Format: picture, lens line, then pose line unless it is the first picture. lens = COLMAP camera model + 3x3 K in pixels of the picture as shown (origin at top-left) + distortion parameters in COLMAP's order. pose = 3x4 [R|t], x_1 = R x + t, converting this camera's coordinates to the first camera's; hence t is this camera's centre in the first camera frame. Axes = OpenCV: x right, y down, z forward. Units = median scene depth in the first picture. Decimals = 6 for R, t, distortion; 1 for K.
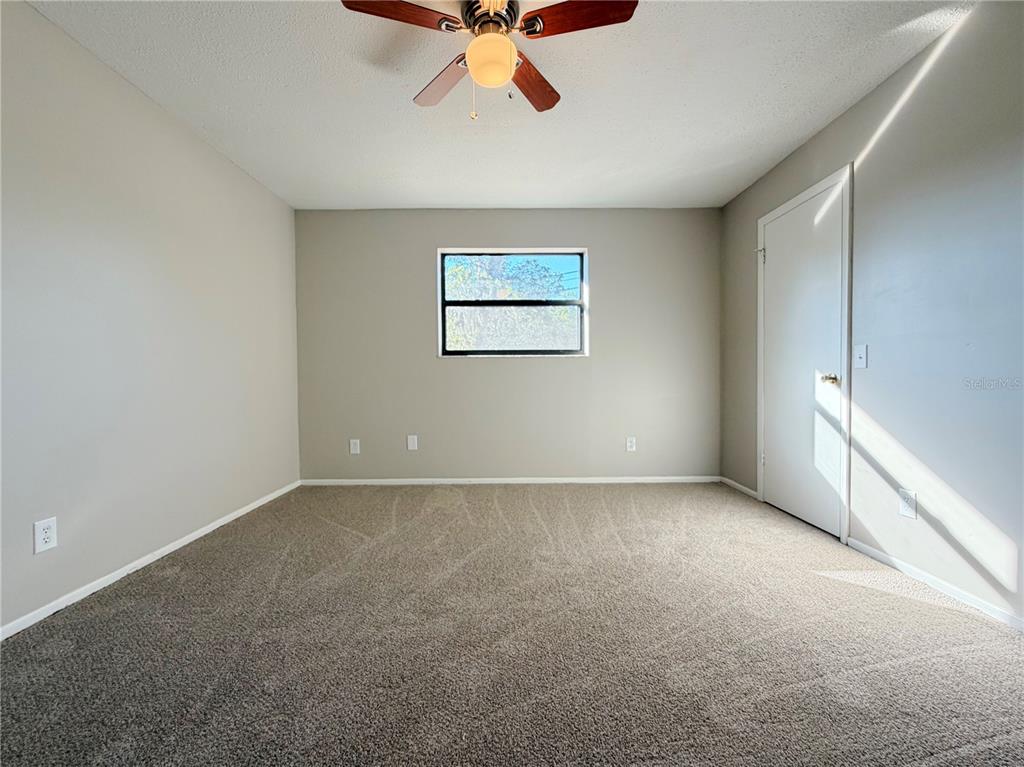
lens RADIAL K [[427.4, 0, 524.8], [0, 427.4, 380.0], [0, 0, 1]] dist [-0.000164, -0.000385]
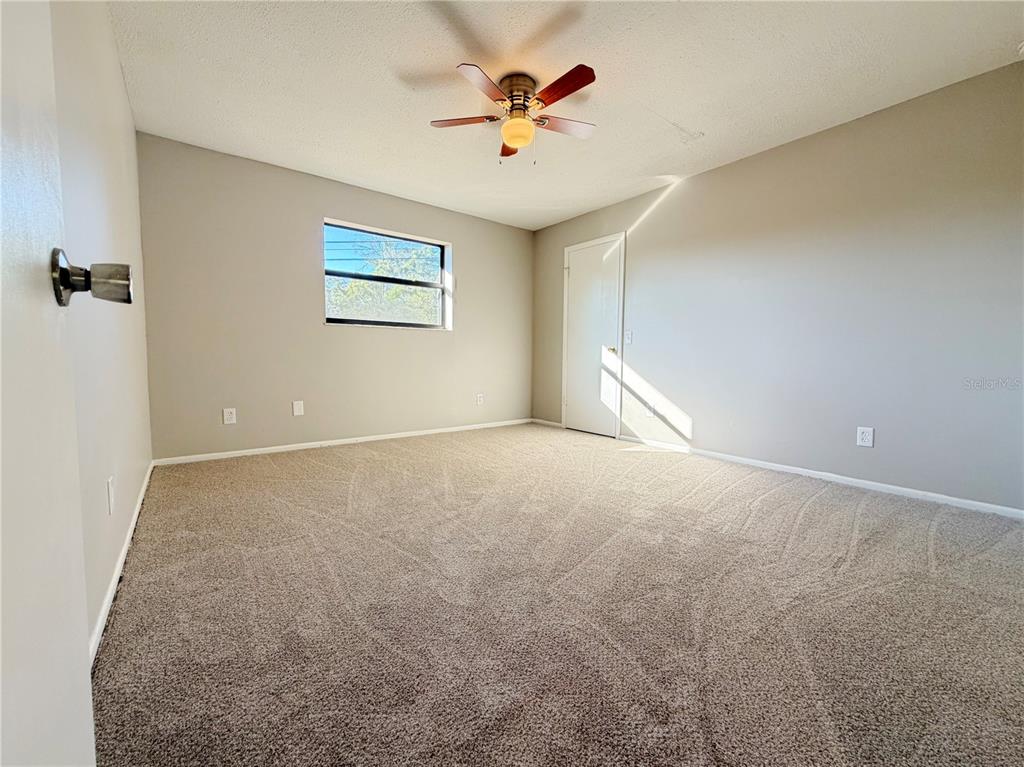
lens RADIAL K [[427.4, 0, 524.8], [0, 427.4, 380.0], [0, 0, 1]] dist [-0.000164, -0.000385]
pose [[0.778867, -0.020381, 0.626857, -0.649142], [-0.005562, 0.999208, 0.039398, 0.052000], [-0.627164, -0.034172, 0.778137, -0.154525]]
